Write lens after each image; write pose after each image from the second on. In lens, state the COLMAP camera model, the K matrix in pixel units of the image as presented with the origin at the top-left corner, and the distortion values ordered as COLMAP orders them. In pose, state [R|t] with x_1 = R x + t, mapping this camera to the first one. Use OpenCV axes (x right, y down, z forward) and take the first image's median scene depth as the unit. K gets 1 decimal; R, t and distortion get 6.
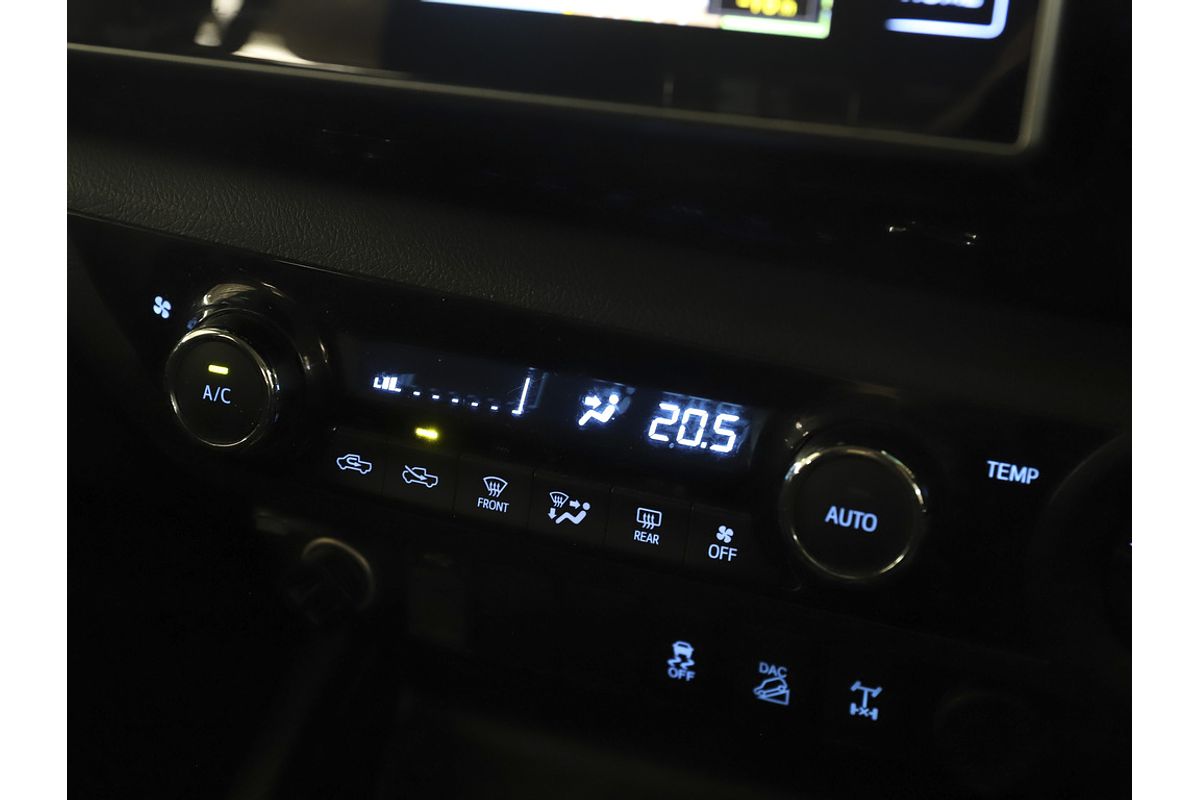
lens RADIAL K [[1702.4, 0, 597.4], [0, 1702.4, 398.6], [0, 0, 1]] dist [0.014053, 0.000000]
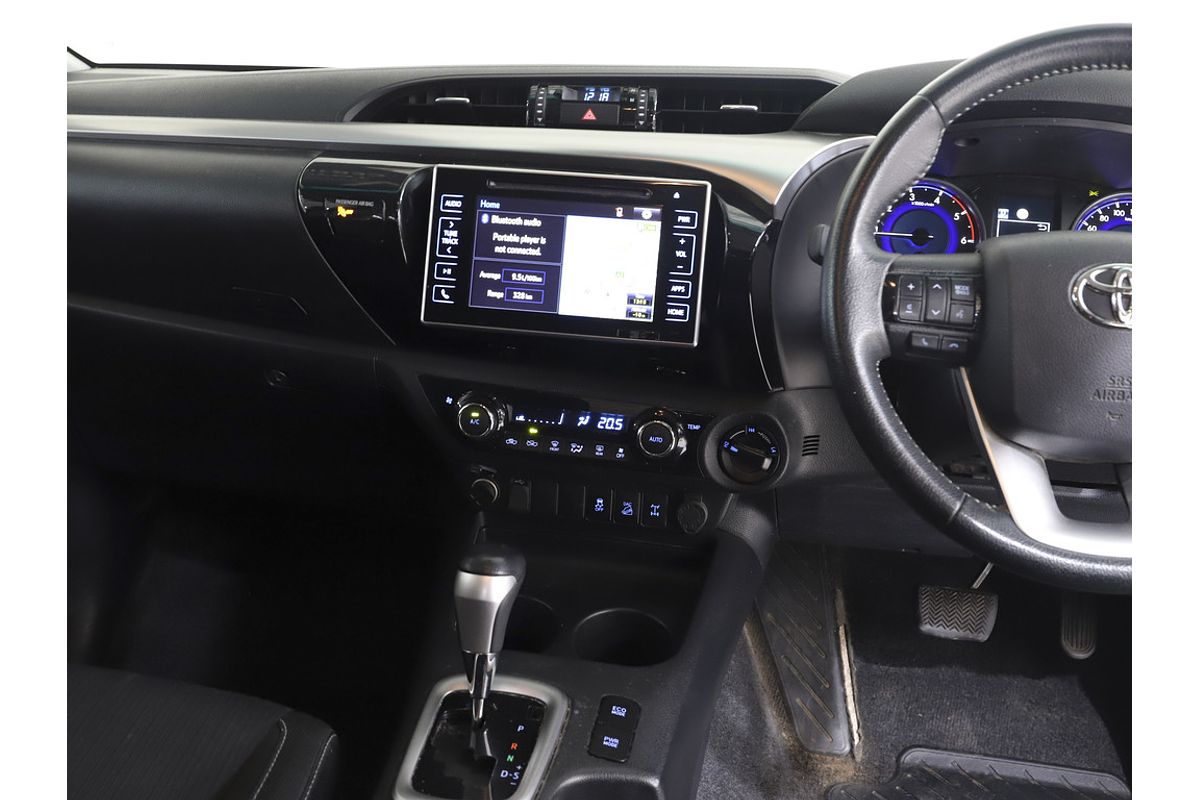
lens RADIAL K [[1229.6, 0, 601.8], [0, 1229.6, 400.3], [0, 0, 1]] dist [-0.001139, 0.000000]
pose [[0.982101, -0.028687, 0.186157, -0.455728], [0.053277, 0.990281, -0.128469, 0.307581], [-0.180663, 0.136087, 0.974085, -1.607232]]
